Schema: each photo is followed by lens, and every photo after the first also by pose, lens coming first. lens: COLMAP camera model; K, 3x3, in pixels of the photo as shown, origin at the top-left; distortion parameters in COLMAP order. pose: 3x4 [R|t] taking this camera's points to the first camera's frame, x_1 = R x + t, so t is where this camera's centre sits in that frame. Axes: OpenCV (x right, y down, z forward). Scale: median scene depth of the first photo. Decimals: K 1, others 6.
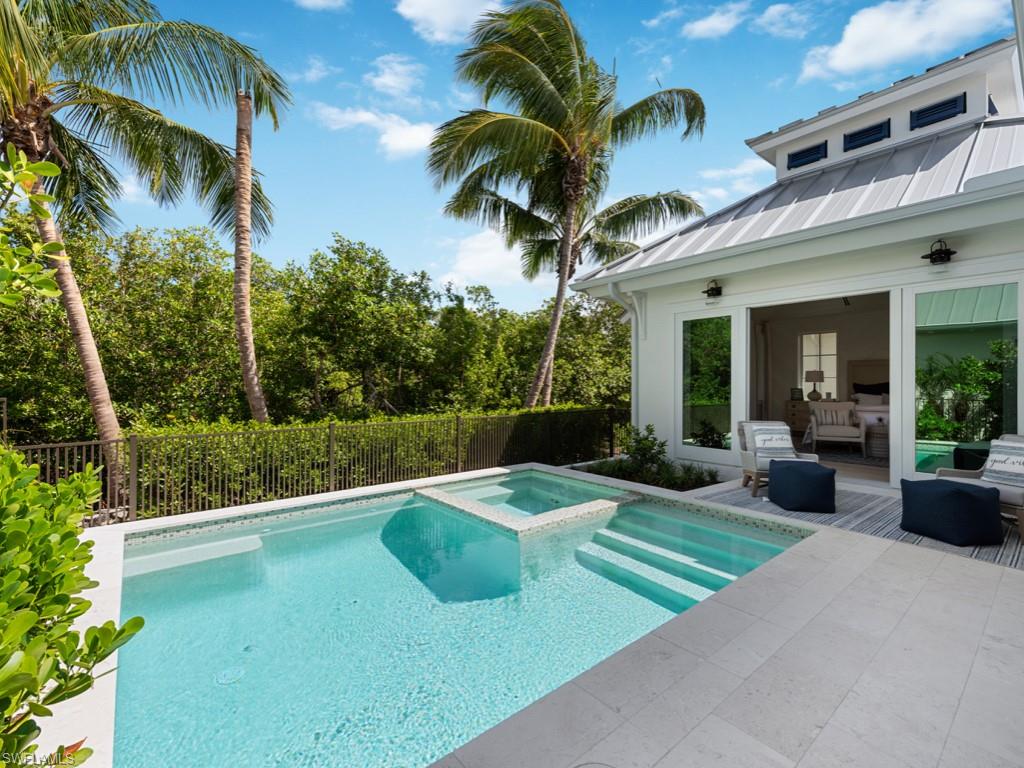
lens RADIAL K [[450.5, 0, 512.0], [0, 450.5, 384.0], [0, 0, 1]] dist [0.000726, 0.000011]
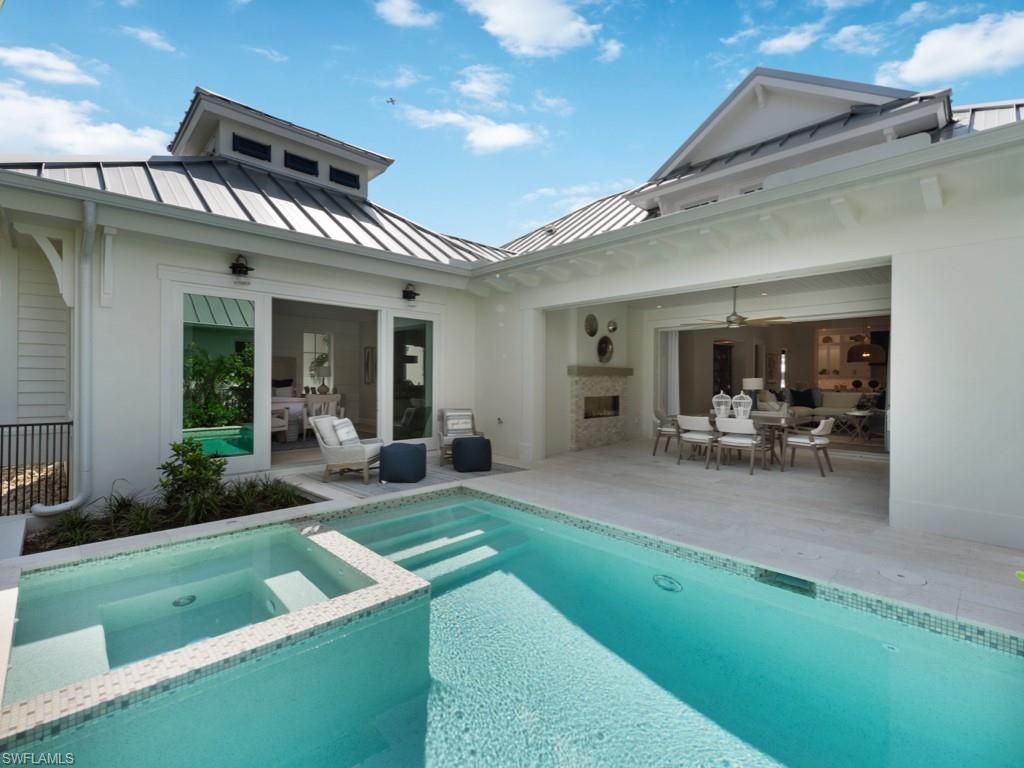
lens RADIAL K [[462.9, 0, 512.0], [0, 462.9, 384.0], [0, 0, 1]] dist [-0.001865, -0.000148]
pose [[-0.084009, -0.011648, 0.996397, -0.489223], [-0.006599, 0.999916, 0.011132, -0.003970], [-0.996443, -0.005640, -0.084079, 0.614018]]
